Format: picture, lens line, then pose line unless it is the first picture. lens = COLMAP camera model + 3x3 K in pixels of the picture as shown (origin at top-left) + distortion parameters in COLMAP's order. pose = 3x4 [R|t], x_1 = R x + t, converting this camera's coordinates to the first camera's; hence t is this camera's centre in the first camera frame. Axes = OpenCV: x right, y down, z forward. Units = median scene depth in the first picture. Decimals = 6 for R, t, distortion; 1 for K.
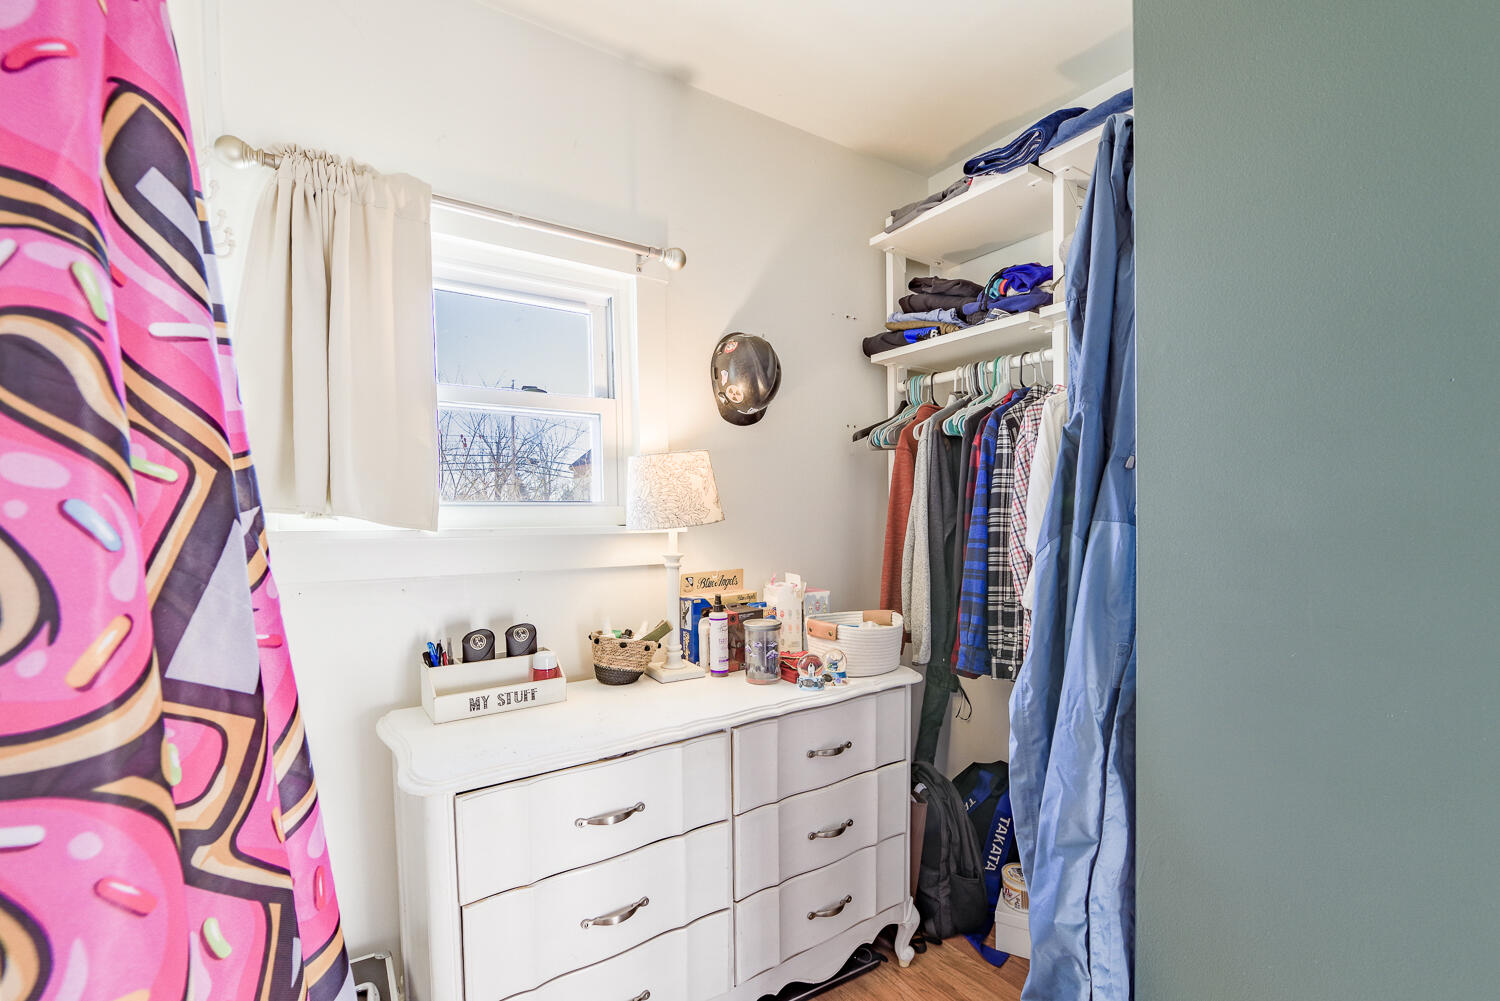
lens RADIAL K [[664.0, 0, 751.2], [0, 664.0, 539.6], [0, 0, 1]] dist [-0.000629, -0.007541]
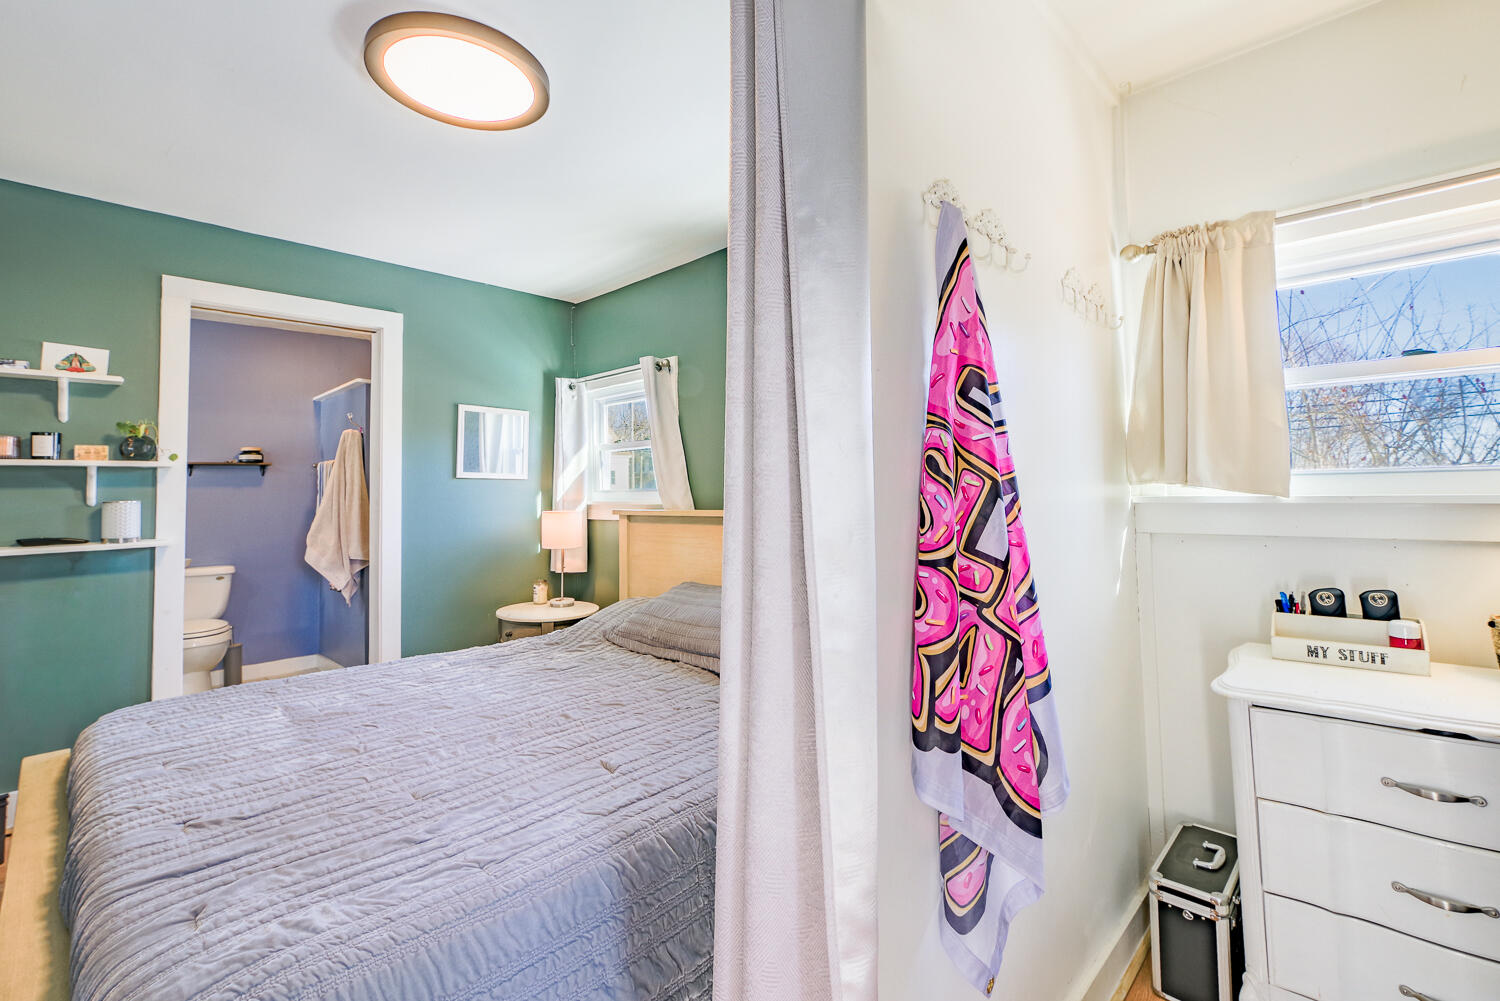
lens RADIAL K [[655.2, 0, 750.0], [0, 655.2, 500.5], [0, 0, 1]] dist [-0.000001, -0.000033]
pose [[0.207109, 0.020317, -0.978107, 0.534421], [-0.013682, 0.999747, 0.017869, -0.016953], [0.978222, 0.009682, 0.207335, -0.191349]]
